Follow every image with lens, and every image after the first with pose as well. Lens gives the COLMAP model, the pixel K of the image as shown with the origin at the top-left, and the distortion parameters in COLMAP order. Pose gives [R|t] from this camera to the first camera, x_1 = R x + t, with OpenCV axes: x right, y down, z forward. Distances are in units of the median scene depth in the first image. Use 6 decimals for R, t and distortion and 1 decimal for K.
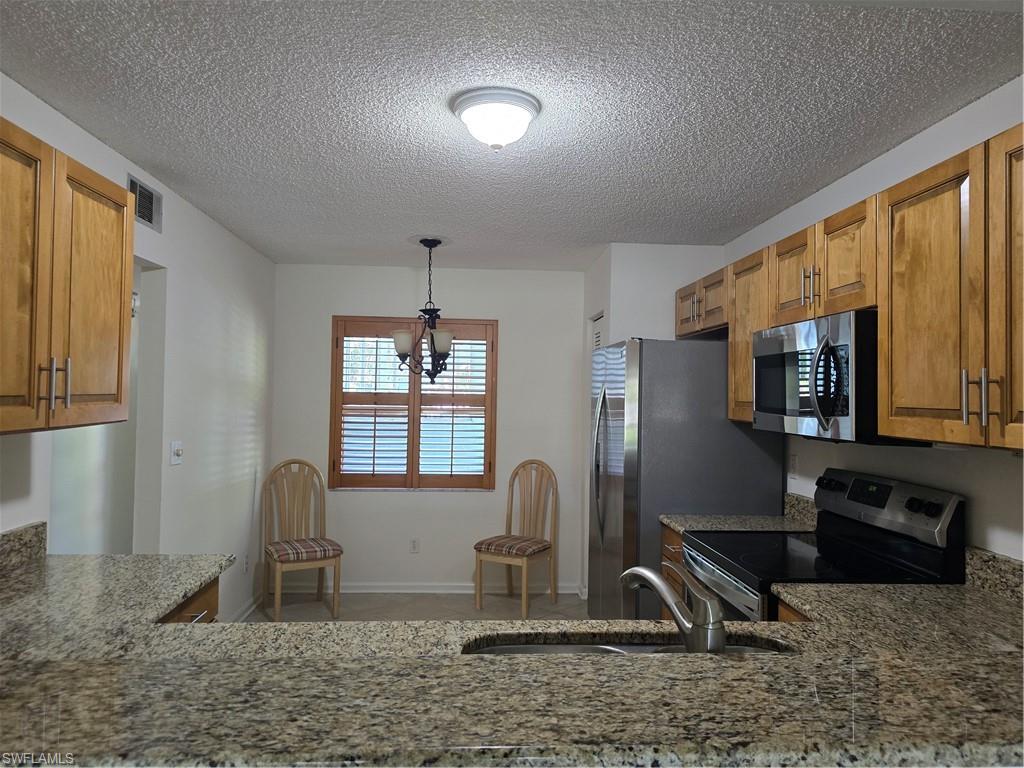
lens RADIAL K [[686.9, 0, 509.9], [0, 686.9, 384.9], [0, 0, 1]] dist [0.050056, -0.045201]
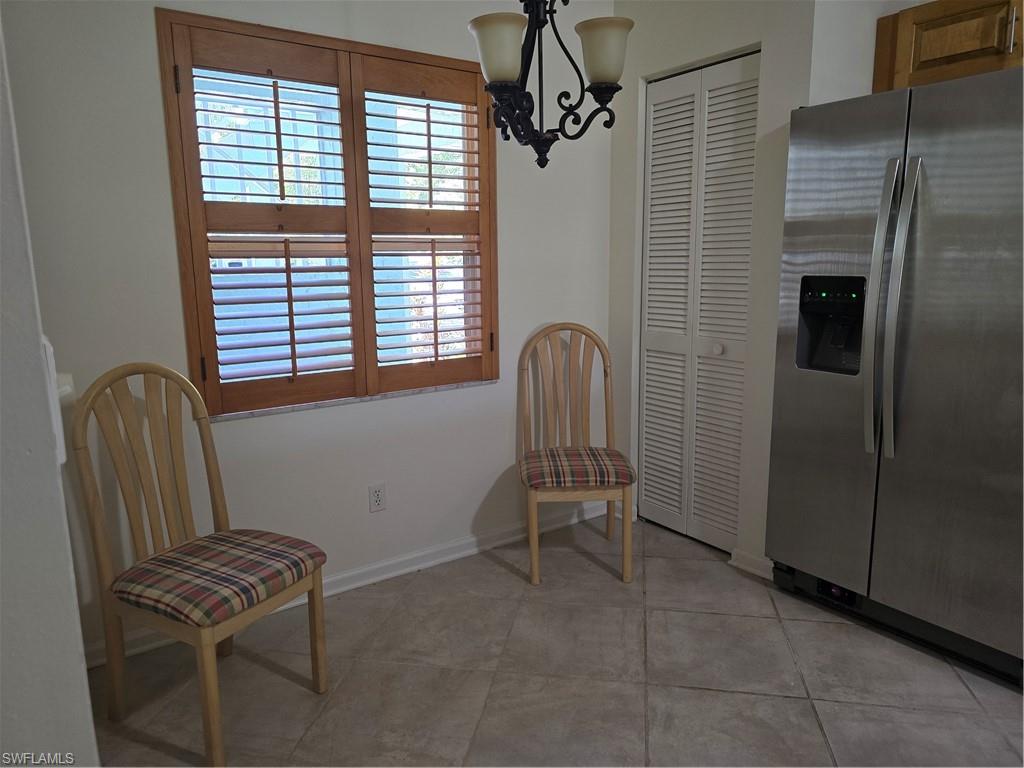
lens RADIAL K [[686.9, 0, 508.1], [0, 686.9, 377.9], [0, 0, 1]] dist [0.050056, -0.045201]
pose [[0.857269, -0.113801, 0.502134, -0.334120], [0.018017, 0.981301, 0.191636, 0.042471], [-0.514553, -0.155237, 0.843289, 0.546956]]
